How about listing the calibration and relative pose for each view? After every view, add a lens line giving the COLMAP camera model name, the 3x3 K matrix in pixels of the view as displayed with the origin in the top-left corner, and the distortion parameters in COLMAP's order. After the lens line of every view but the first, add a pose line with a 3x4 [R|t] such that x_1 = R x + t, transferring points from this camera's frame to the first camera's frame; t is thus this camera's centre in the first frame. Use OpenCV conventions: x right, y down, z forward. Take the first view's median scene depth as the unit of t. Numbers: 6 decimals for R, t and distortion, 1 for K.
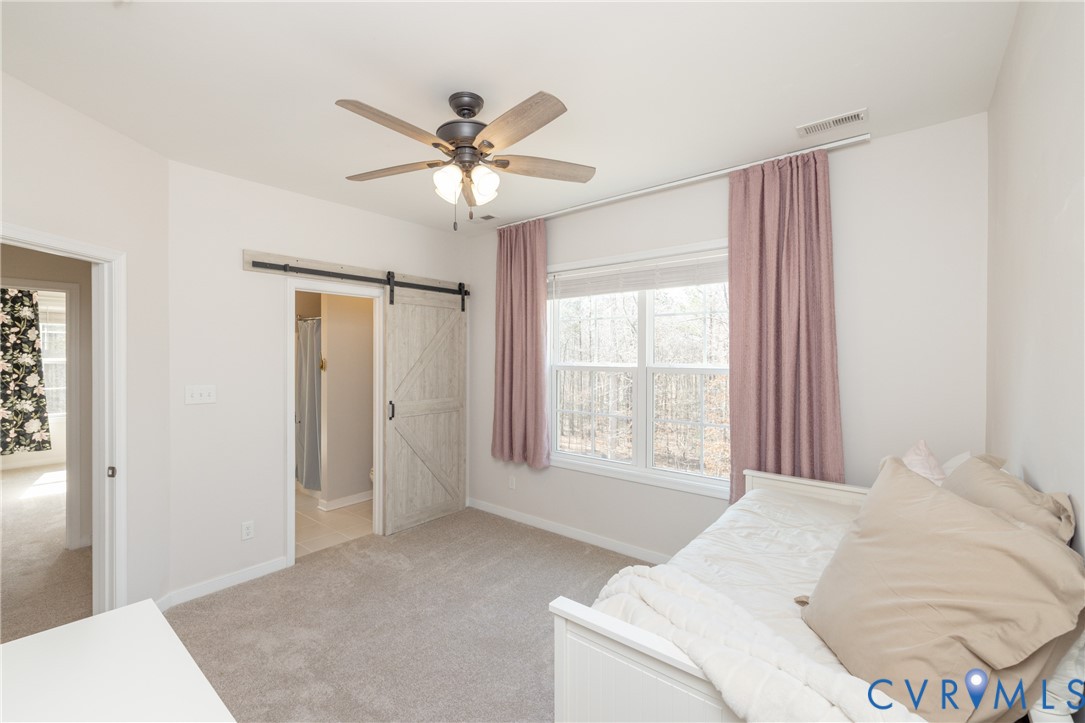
lens RADIAL K [[465.6, 0, 536.0], [0, 465.6, 361.7], [0, 0, 1]] dist [0.004195, -0.000765]
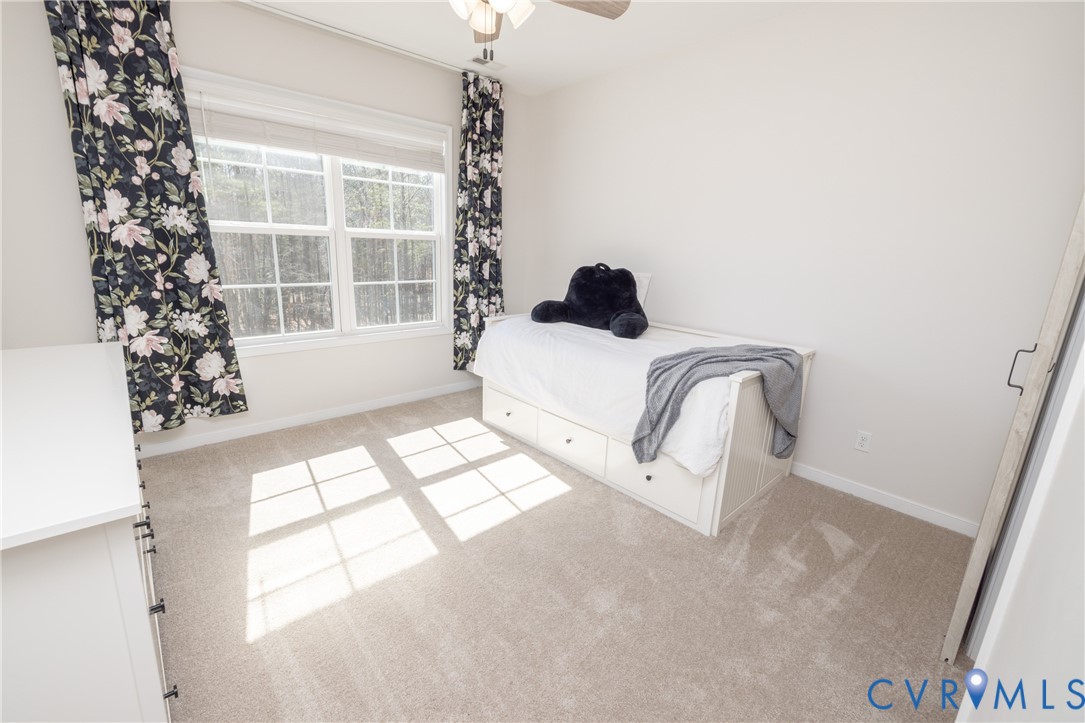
lens RADIAL K [[465.6, 0, 547.5], [0, 465.6, 356.7], [0, 0, 1]] dist [0.004195, -0.000765]
pose [[0.990127, 0.067362, -0.122926, -0.683331], [-0.036784, 0.971089, 0.235867, 0.003613], [0.135261, -0.229016, 0.963979, 0.594403]]
